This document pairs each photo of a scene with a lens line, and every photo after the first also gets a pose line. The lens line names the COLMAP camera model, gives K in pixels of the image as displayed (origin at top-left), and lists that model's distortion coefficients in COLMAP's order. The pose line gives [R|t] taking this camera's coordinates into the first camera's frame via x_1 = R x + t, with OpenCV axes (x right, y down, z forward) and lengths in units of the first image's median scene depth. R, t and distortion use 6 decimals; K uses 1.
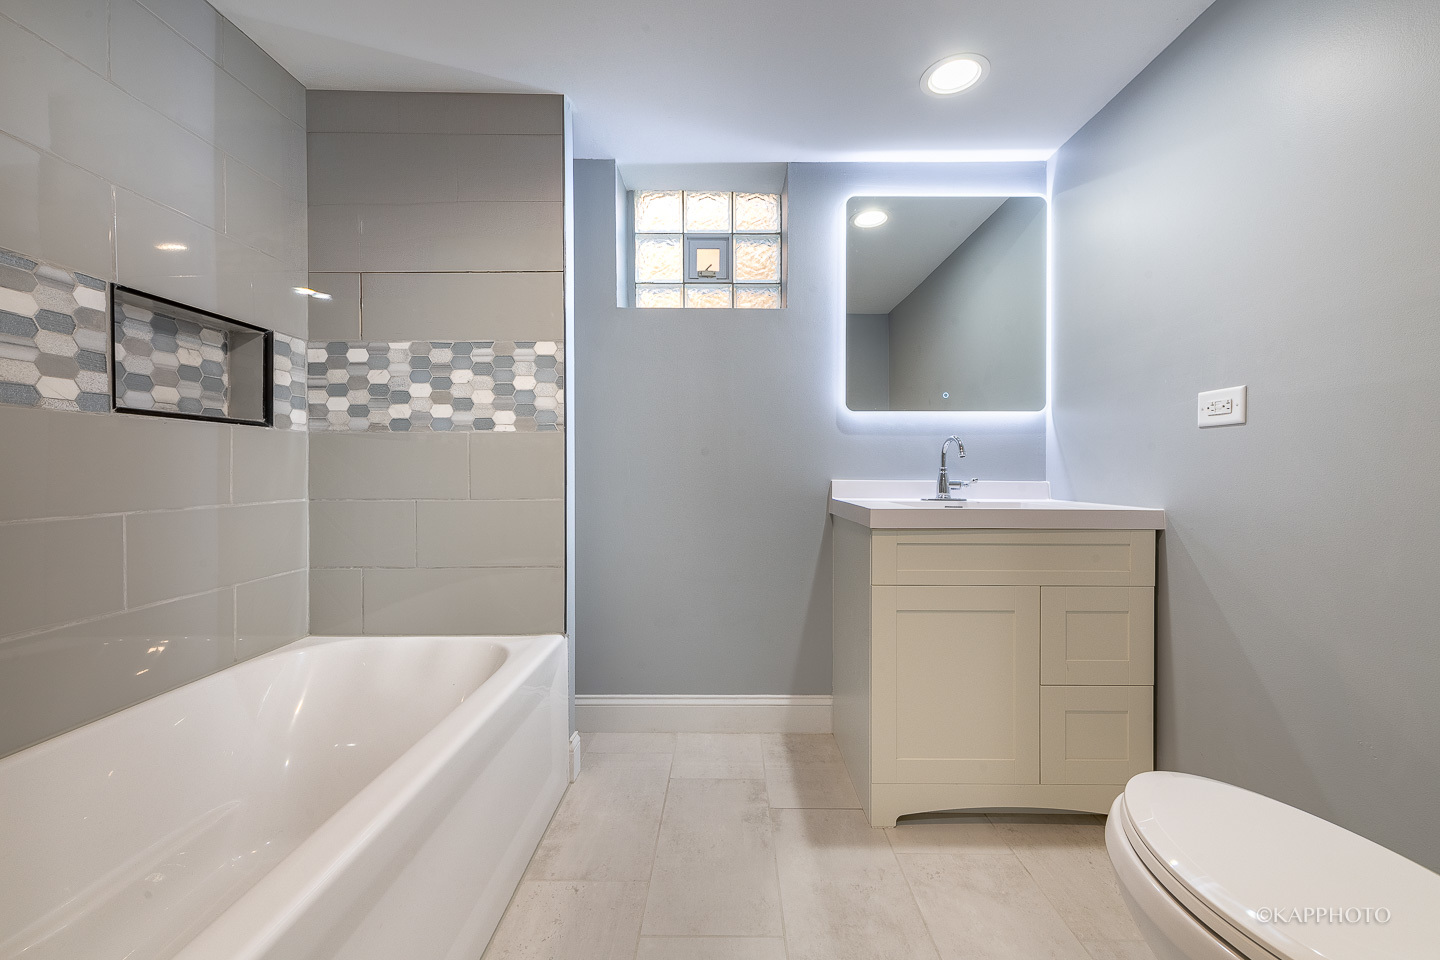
lens RADIAL K [[584.6, 0, 719.4], [0, 584.6, 472.0], [0, 0, 1]] dist [0.012659, -0.001113]
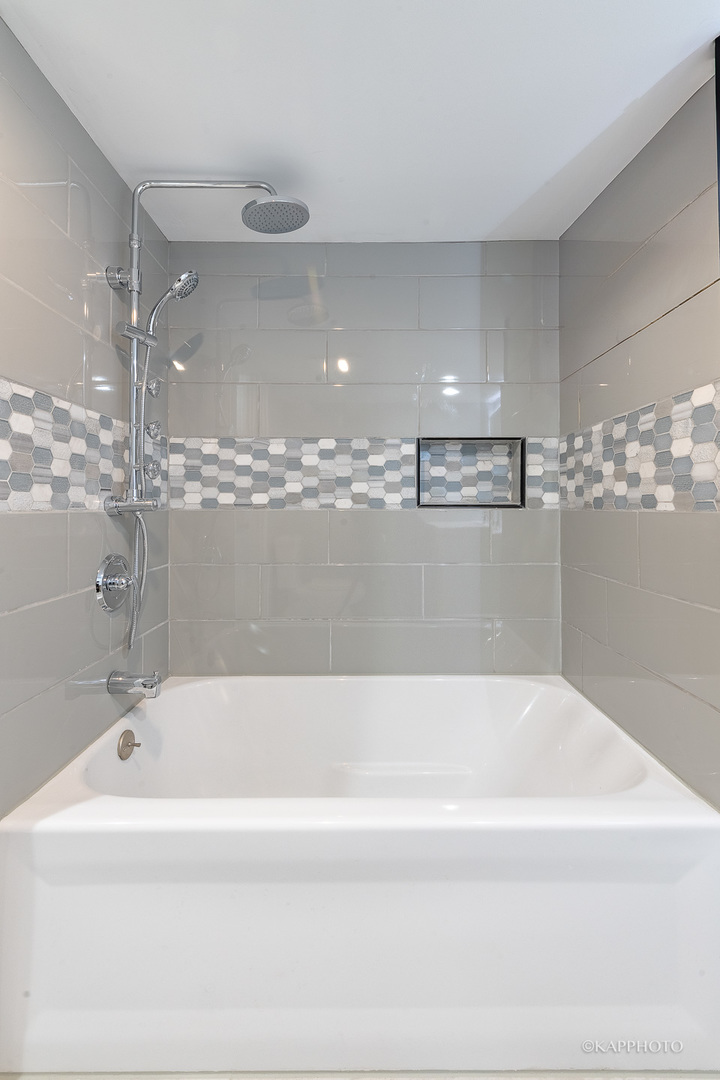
lens RADIAL K [[438.5, 0, 360.9], [0, 438.5, 486.9], [0, 0, 1]] dist [0.012659, -0.001113]
pose [[0.012338, -0.045576, -0.998885, 0.240195], [-0.000801, 0.998960, -0.045589, -0.075234], [0.999924, 0.001363, 0.012288, 0.582687]]
